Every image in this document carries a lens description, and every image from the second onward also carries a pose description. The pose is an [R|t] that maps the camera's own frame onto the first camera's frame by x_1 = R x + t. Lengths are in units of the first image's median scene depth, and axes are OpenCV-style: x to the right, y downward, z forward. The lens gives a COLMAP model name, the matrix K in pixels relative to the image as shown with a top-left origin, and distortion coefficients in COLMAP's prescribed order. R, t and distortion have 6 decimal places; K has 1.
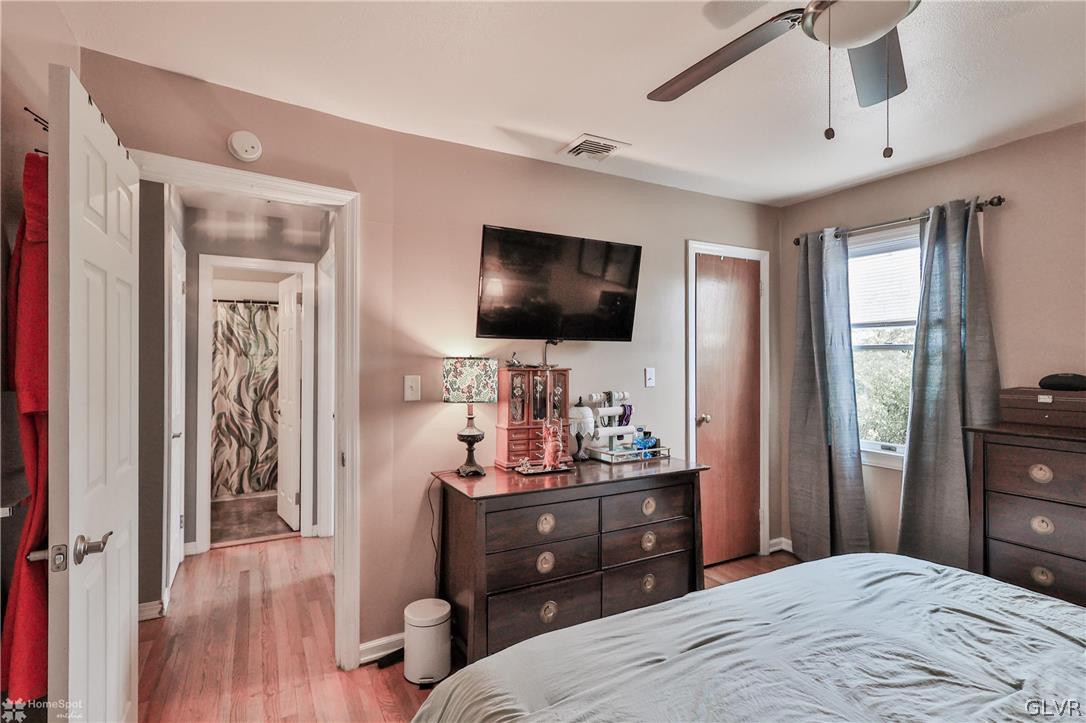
lens RADIAL K [[533.5, 0, 545.9], [0, 533.5, 358.3], [0, 0, 1]] dist [0.000941, -0.000541]
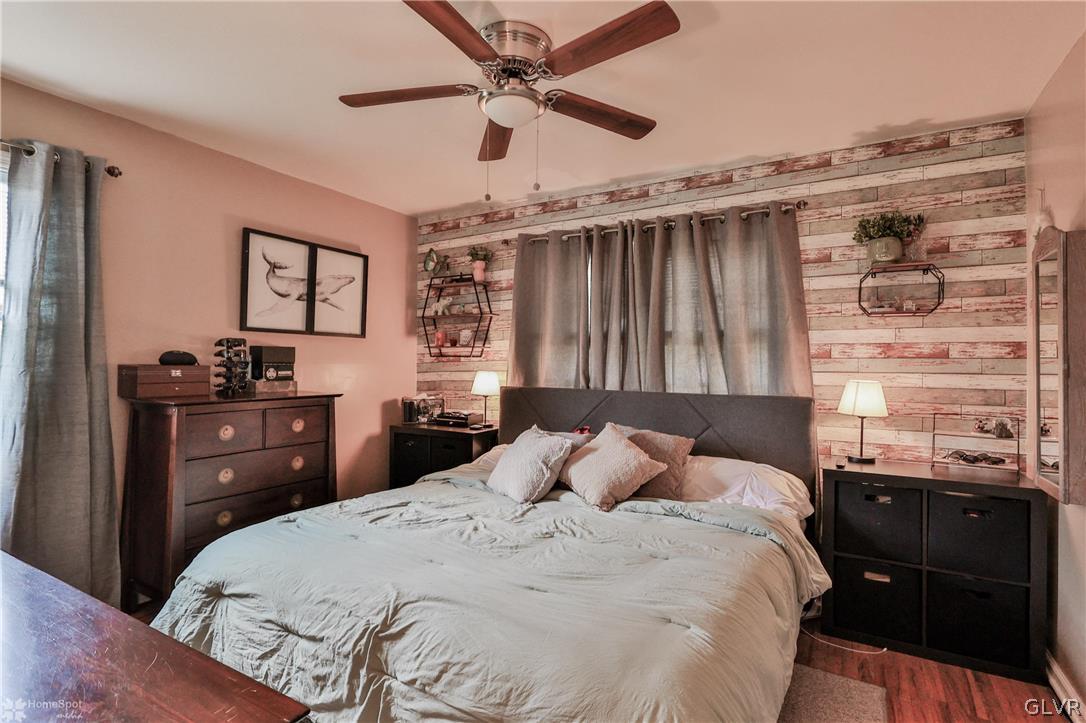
lens RADIAL K [[533.5, 0, 542.9], [0, 533.5, 362.7], [0, 0, 1]] dist [0.000941, -0.000541]
pose [[-0.528493, -0.011377, 0.848861, -0.465287], [-0.016216, 0.999863, 0.003305, 0.042763], [-0.848783, -0.012018, -0.528606, 1.033594]]
